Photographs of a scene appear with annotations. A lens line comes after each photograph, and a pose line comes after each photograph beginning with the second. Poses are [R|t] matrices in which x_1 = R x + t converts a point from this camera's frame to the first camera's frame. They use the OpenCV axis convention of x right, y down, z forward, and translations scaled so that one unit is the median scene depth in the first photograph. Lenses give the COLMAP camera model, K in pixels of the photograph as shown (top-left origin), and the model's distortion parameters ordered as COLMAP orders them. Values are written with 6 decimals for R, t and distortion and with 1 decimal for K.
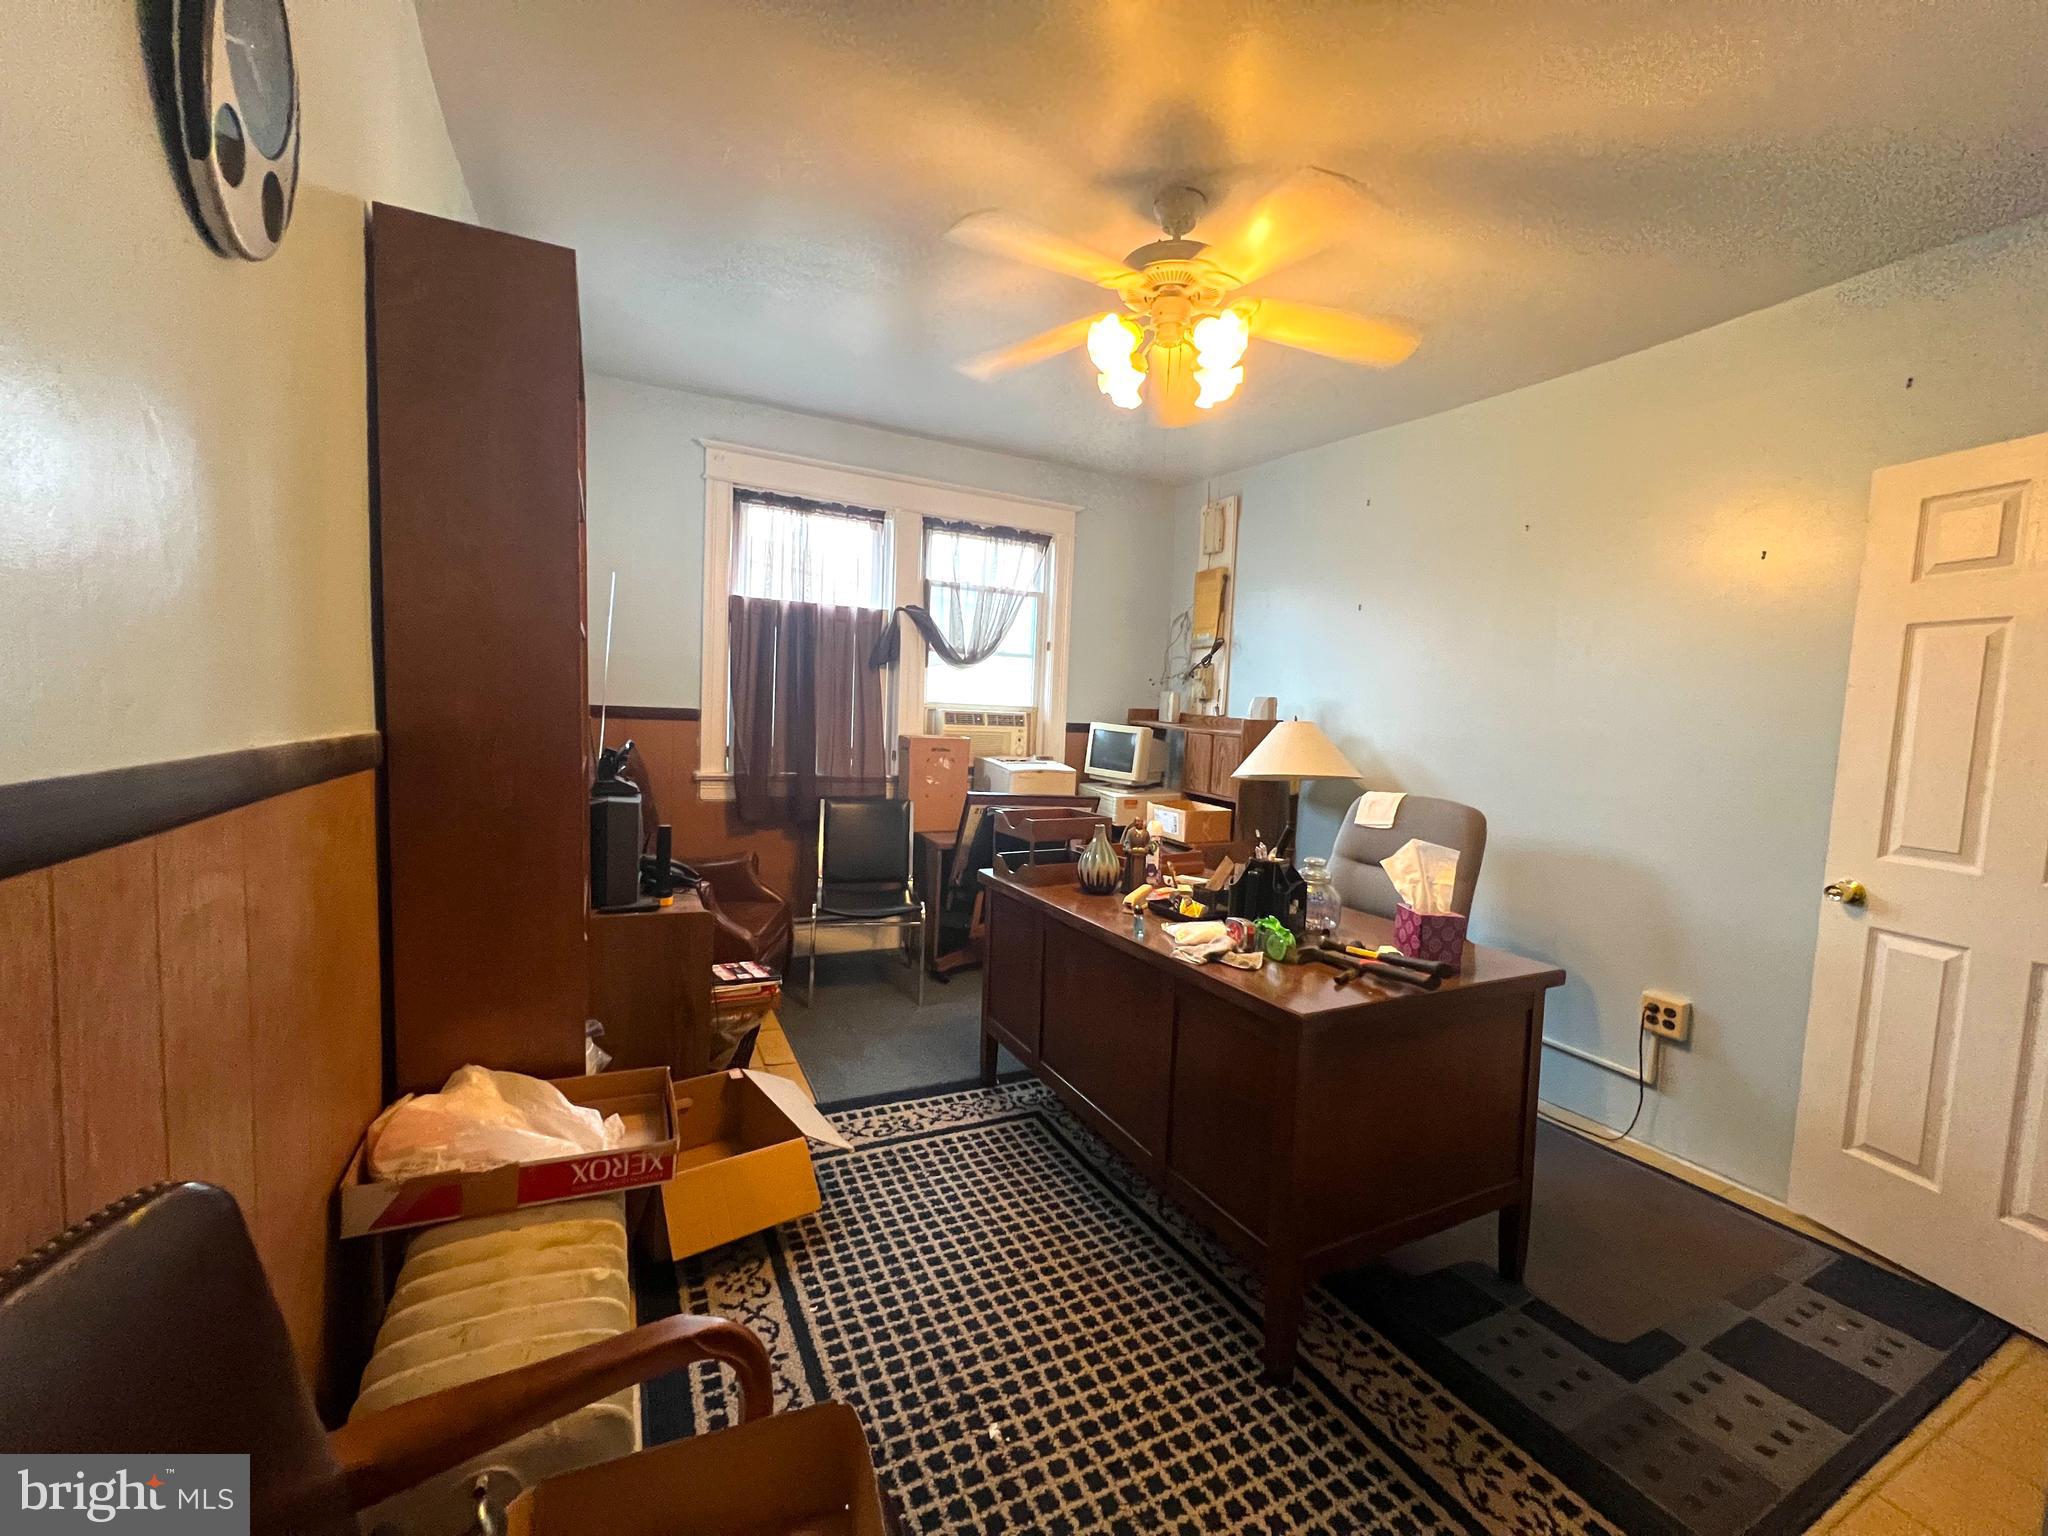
lens RADIAL K [[825.8, 0, 1022.9], [0, 825.8, 777.2], [0, 0, 1]] dist [-0.001280, -0.000064]
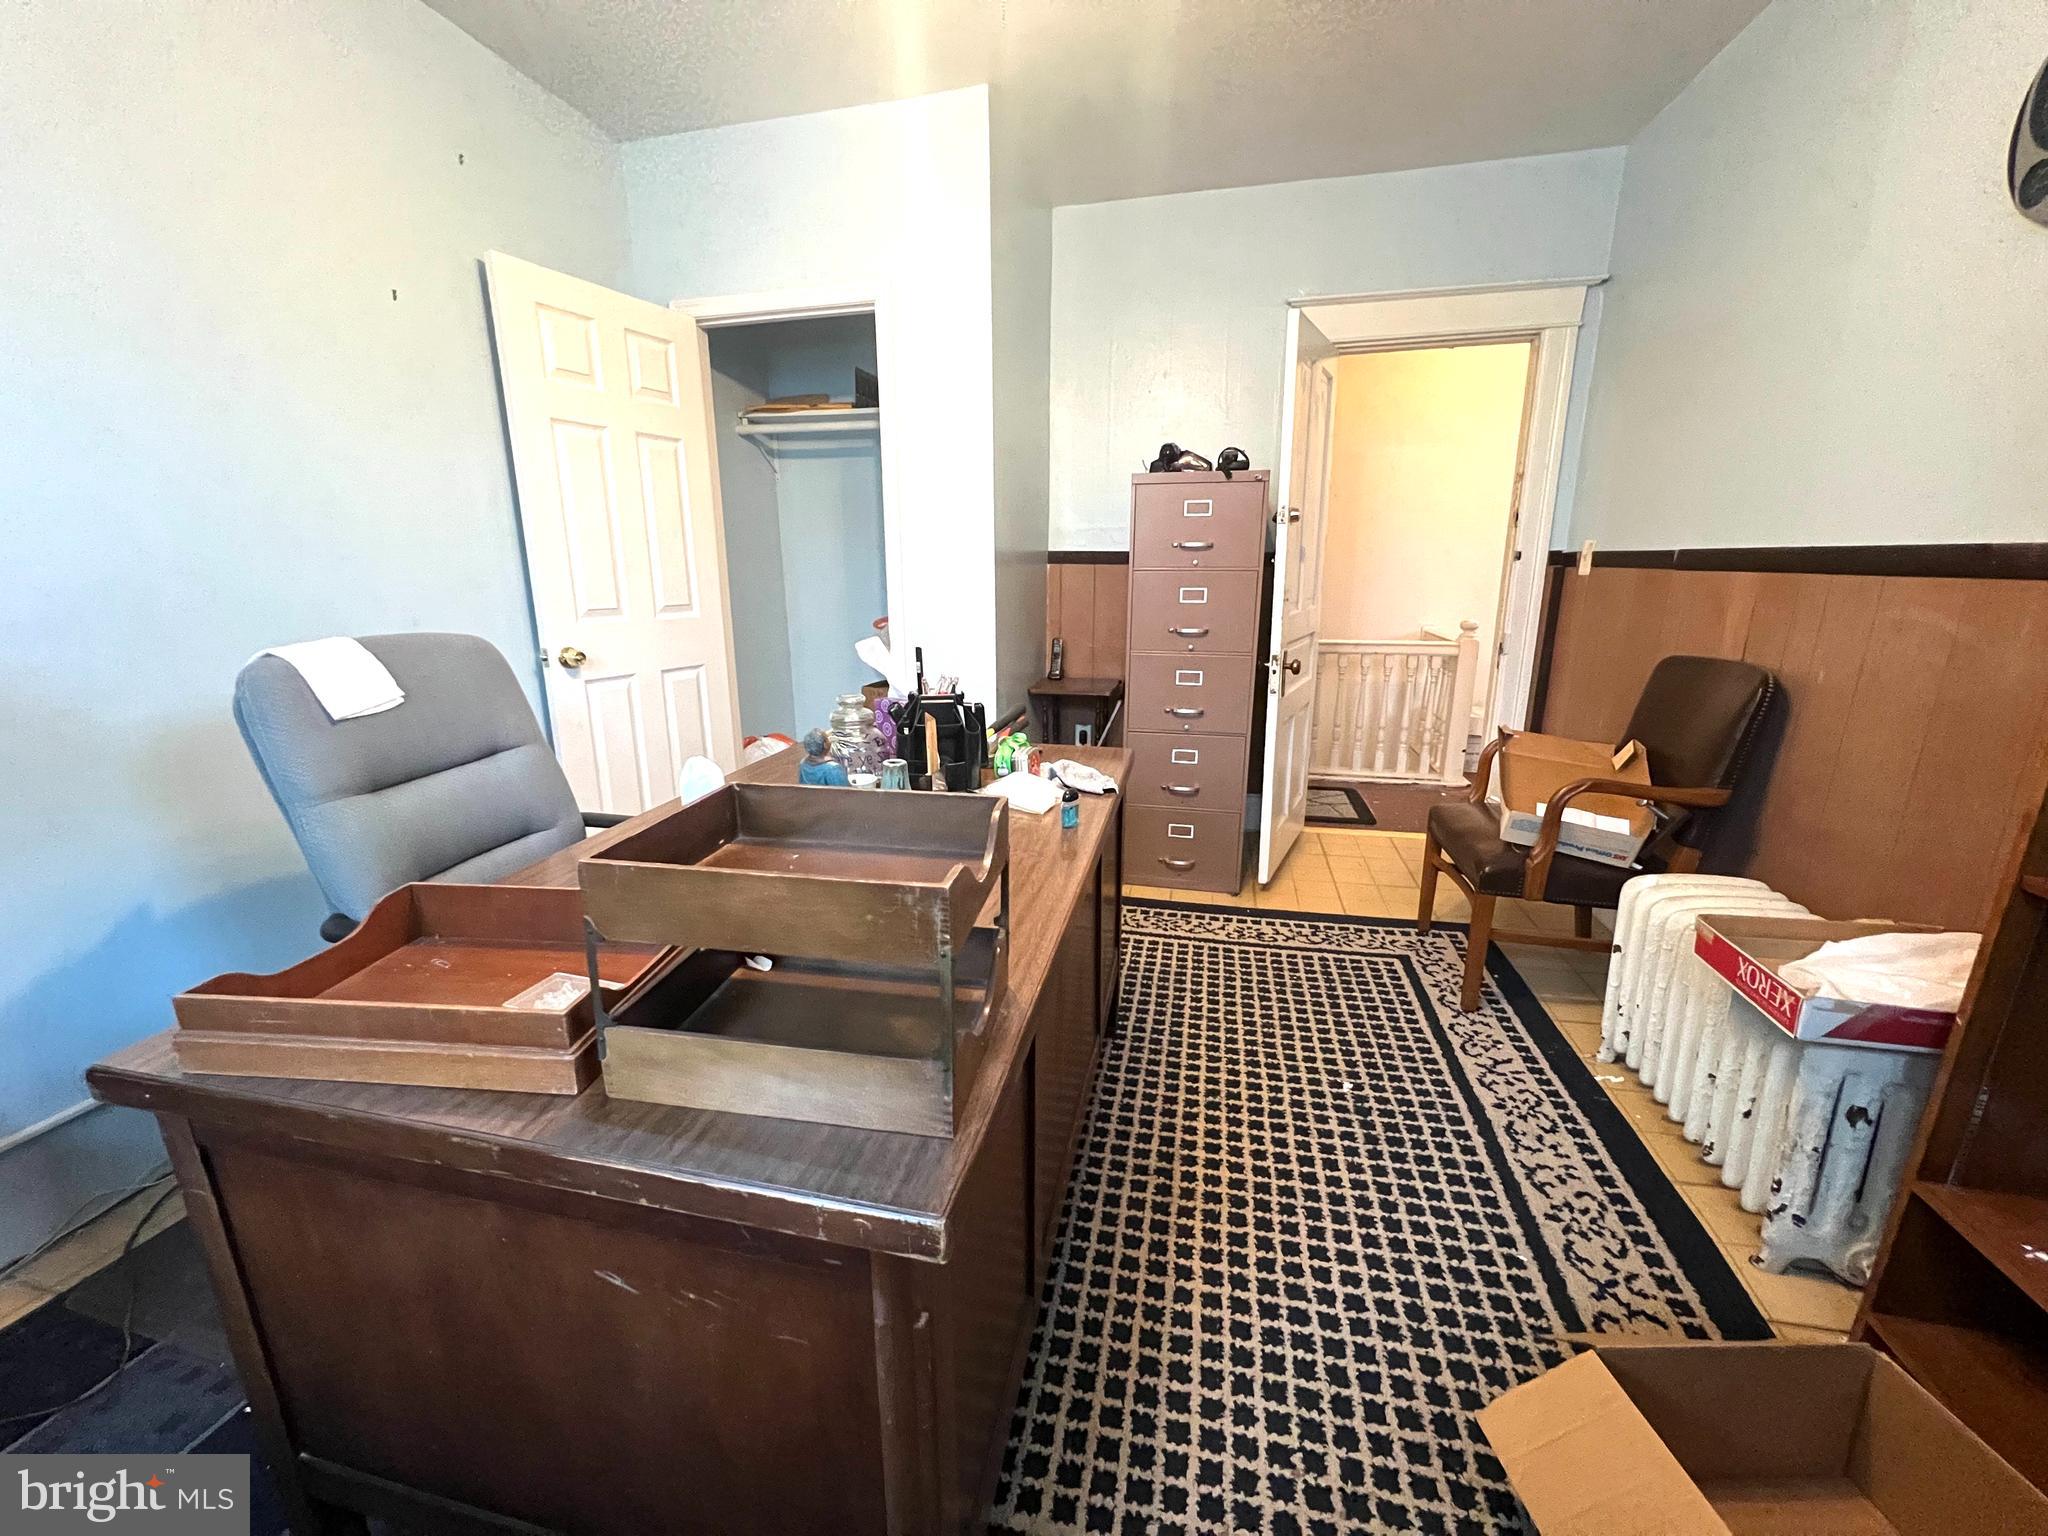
lens RADIAL K [[825.8, 0, 1018.2], [0, 825.8, 755.0], [0, 0, 1]] dist [-0.001280, -0.000064]
pose [[-0.768244, -0.178982, 0.614628, -0.271461], [0.024600, 0.951156, 0.307729, -0.088807], [-0.639685, 0.251530, -0.726317, 1.711912]]
